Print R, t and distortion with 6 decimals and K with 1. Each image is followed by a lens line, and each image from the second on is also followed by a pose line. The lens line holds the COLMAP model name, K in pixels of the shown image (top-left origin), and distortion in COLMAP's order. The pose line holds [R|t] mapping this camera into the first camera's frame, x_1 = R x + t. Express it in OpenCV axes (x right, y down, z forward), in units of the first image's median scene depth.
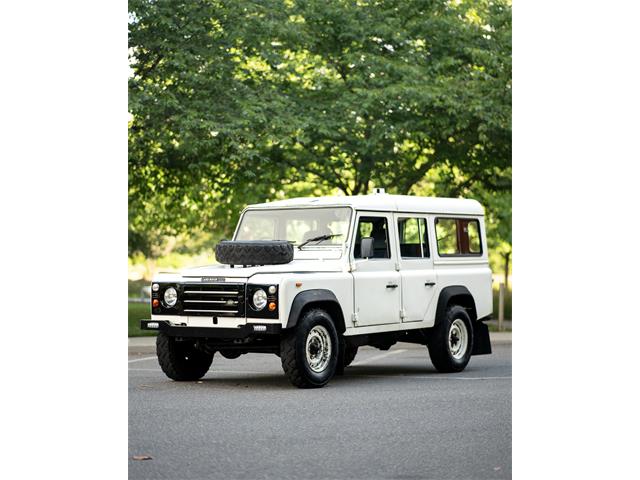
lens RADIAL K [[1422.1, 0, 319.7], [0, 1422.1, 239.8], [0, 0, 1]] dist [0.004119, -0.026064]
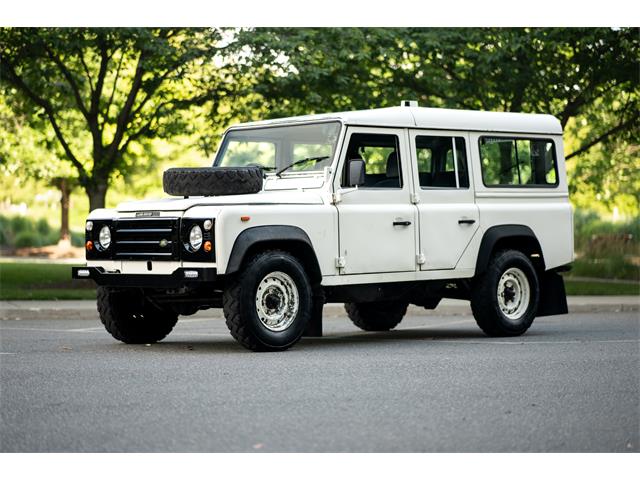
lens RADIAL K [[1642.5, 0, 333.1], [0, 1642.5, 239.5], [0, 0, 1]] dist [0.012864, 0.107493]
pose [[0.981860, -0.008929, -0.189399, 0.193007], [0.012668, 0.999748, 0.018542, 0.025630], [0.189185, -0.020605, 0.981725, 0.120582]]
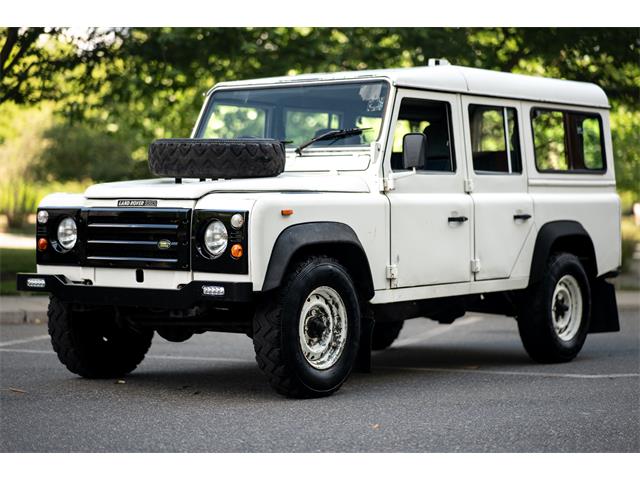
lens RADIAL K [[1538.6, 0, 331.8], [0, 1538.6, 240.2], [0, 0, 1]] dist [0.046546, -0.286421]
pose [[0.999253, 0.007331, -0.037938, 0.024444], [-0.005915, 0.999286, 0.037311, 0.018937], [0.038184, -0.037058, 0.998583, 0.383712]]
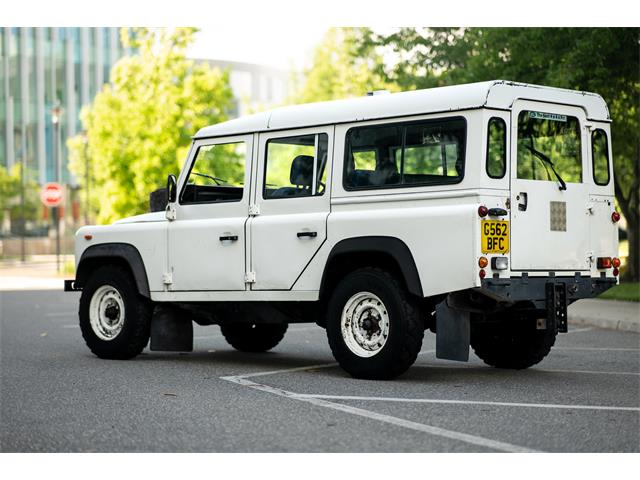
lens RADIAL K [[1573.5, 0, 319.7], [0, 1573.5, 240.4], [0, 0, 1]] dist [0.021235, 0.015440]
pose [[-0.181185, -0.015508, -0.983327, 0.862798], [0.022075, 0.999560, -0.019832, 0.053018], [0.983201, -0.025300, -0.180763, 1.250196]]
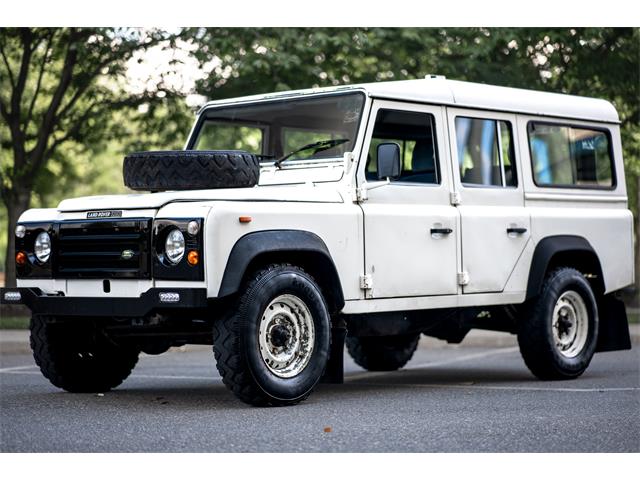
lens RADIAL K [[1538.6, 0, 331.8], [0, 1538.6, 240.2], [0, 0, 1]] dist [0.046546, -0.286421]
pose [[0.992383, -0.007833, -0.122941, 0.088185], [0.008009, 0.999967, 0.000938, 0.037355], [0.122929, -0.001915, 0.992414, 0.389643]]
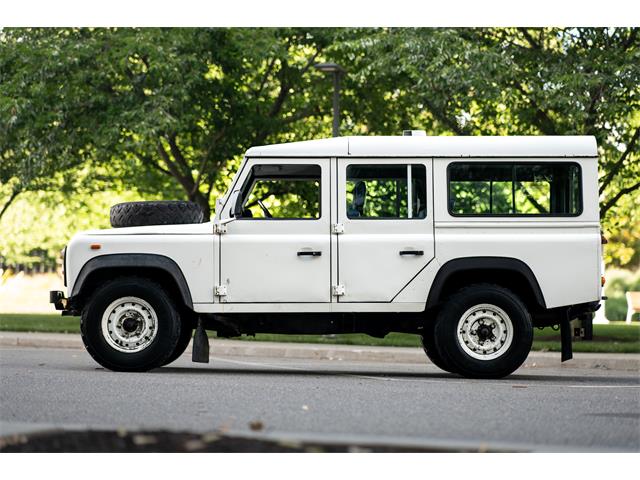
lens RADIAL K [[1550.2, 0, 320.7], [0, 1550.2, 238.1], [0, 0, 1]] dist [0.032323, -0.011121]
pose [[0.565690, -0.041810, -0.823557, 0.779886], [0.004217, 0.998847, -0.047813, 0.067574], [0.824607, 0.023574, 0.565215, 0.561576]]
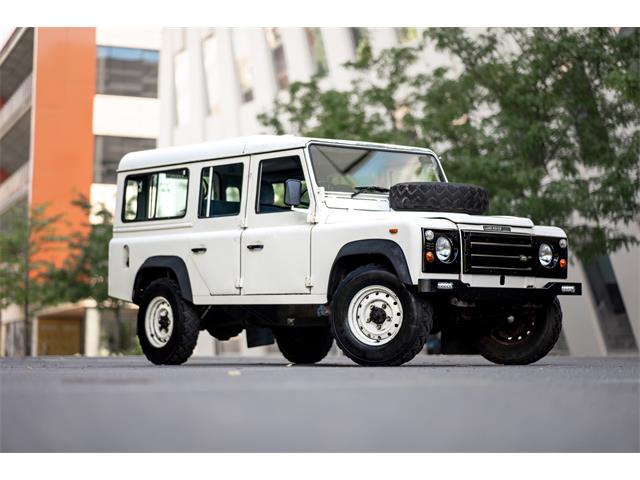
lens RADIAL K [[1620.5, 0, 318.2], [0, 1620.5, 240.9], [0, 0, 1]] dist [0.007820, 0.298382]
pose [[0.304800, 0.057122, 0.950702, -0.928408], [-0.016383, 0.998367, -0.054733, 0.083062], [-0.952275, 0.001107, 0.305238, 0.796874]]
